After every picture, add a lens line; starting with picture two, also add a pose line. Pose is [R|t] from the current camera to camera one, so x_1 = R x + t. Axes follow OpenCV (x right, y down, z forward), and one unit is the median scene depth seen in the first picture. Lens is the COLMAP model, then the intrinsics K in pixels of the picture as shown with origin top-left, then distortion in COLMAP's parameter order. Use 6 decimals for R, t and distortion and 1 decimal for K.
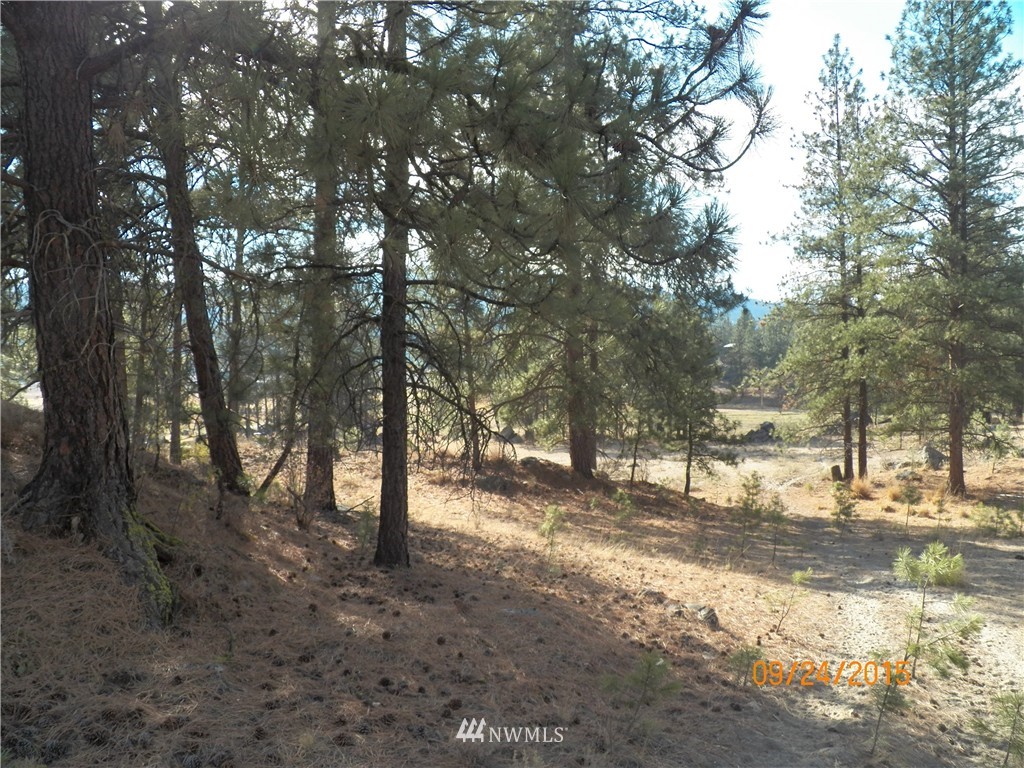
lens RADIAL K [[824.3, 0, 510.9], [0, 824.3, 383.4], [0, 0, 1]] dist [-0.144509, 0.110622]
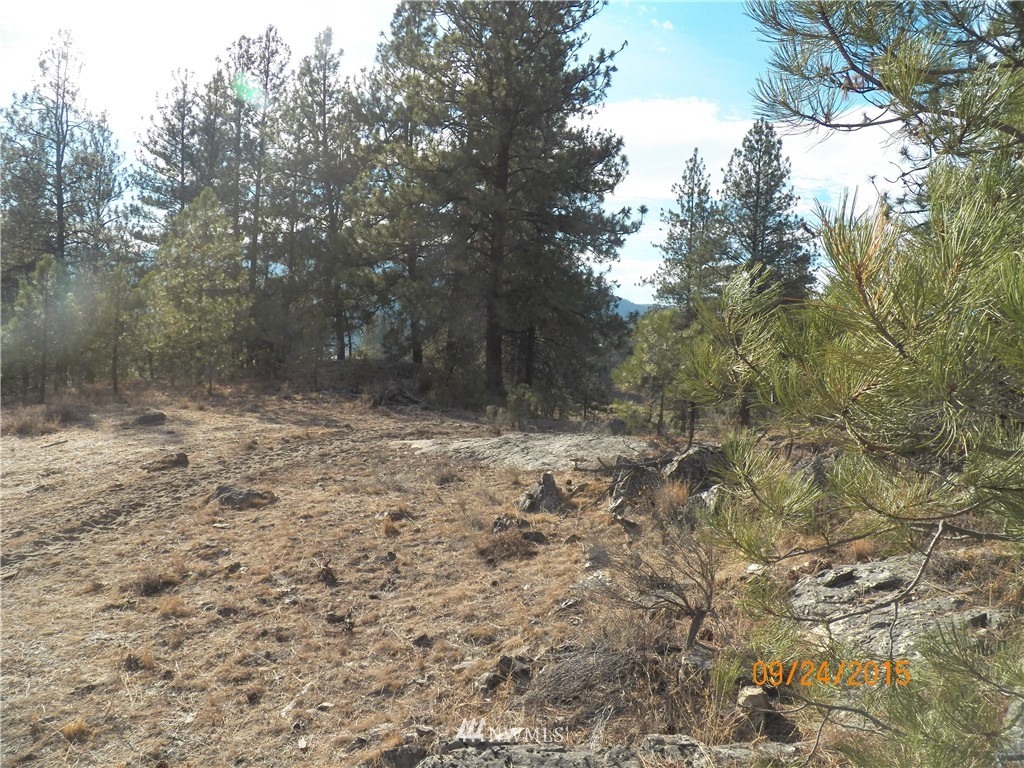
lens RADIAL K [[824.3, 0, 512.3], [0, 824.3, 383.4], [0, 0, 1]] dist [-0.144509, 0.110622]
pose [[0.984836, 0.063262, 0.161540, -0.145386], [-0.065074, 0.997863, 0.005948, 0.012713], [-0.160819, -0.016369, 0.986848, -0.449392]]
